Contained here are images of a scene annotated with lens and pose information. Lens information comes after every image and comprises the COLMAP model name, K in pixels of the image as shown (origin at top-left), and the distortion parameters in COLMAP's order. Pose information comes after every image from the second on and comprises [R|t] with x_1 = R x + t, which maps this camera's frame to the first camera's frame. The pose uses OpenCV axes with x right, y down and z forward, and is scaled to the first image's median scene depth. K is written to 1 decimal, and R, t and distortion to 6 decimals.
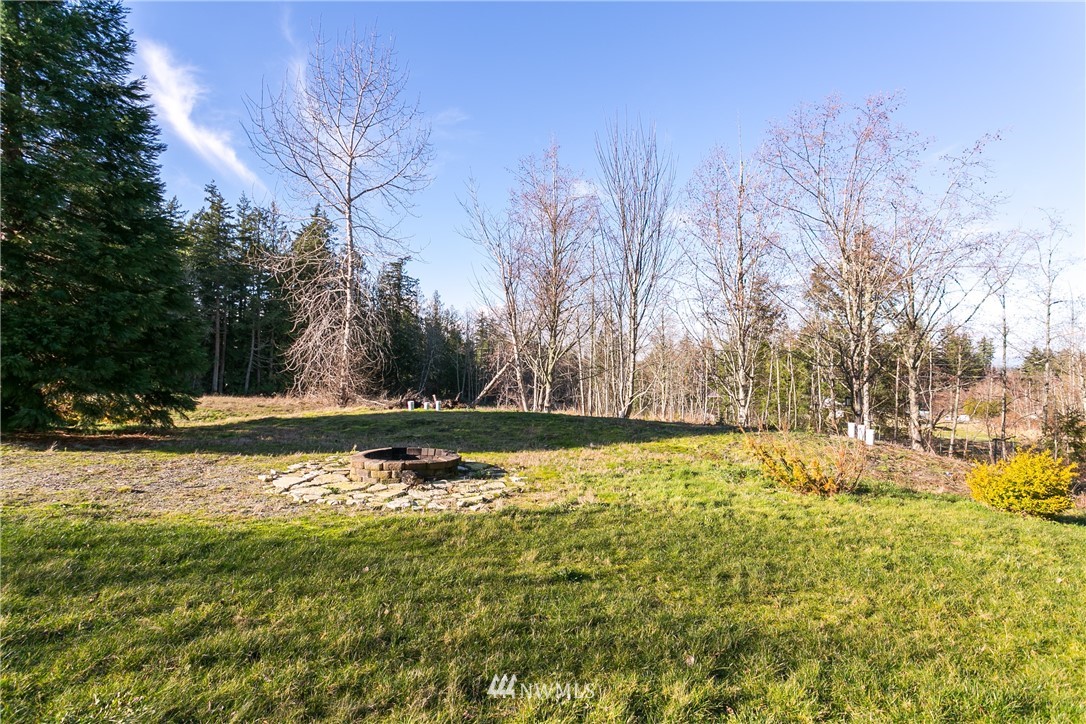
lens RADIAL K [[495.3, 0, 543.0], [0, 495.3, 362.0], [0, 0, 1]] dist [0.020458, -0.000036]
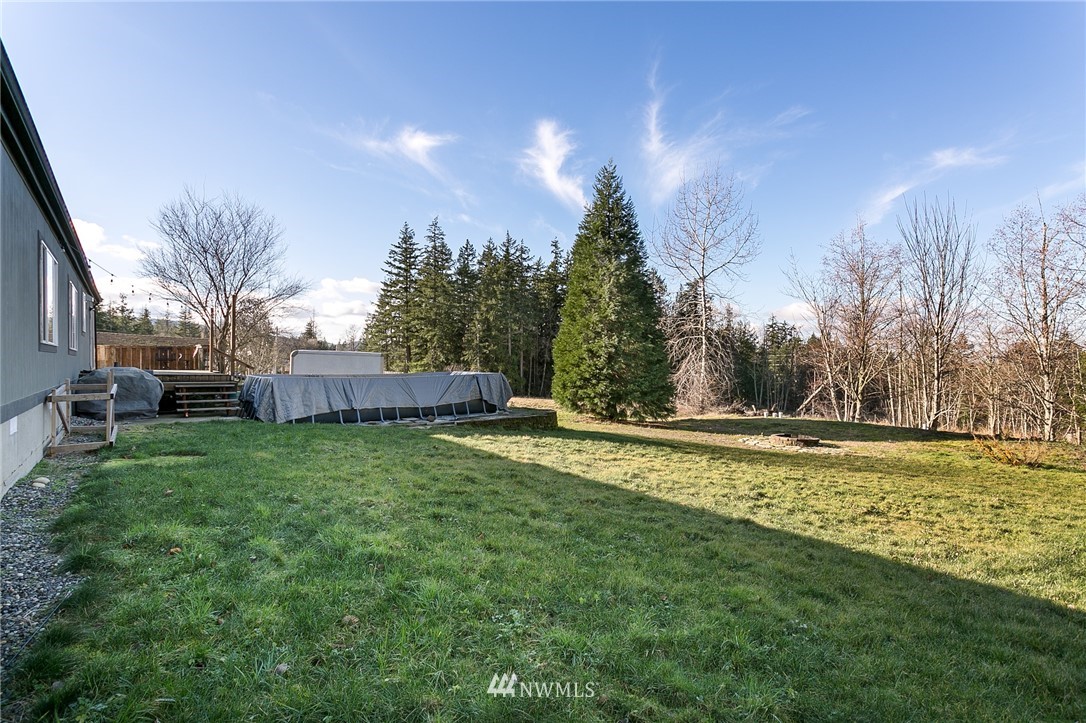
lens RADIAL K [[502.1, 0, 539.6], [0, 502.1, 362.6], [0, 0, 1]] dist [-0.000880, -0.000252]
pose [[0.853564, -0.016316, -0.520733, -0.017204], [0.013305, 0.999866, -0.009519, -0.056445], [0.520819, 0.001197, 0.853666, -0.584417]]
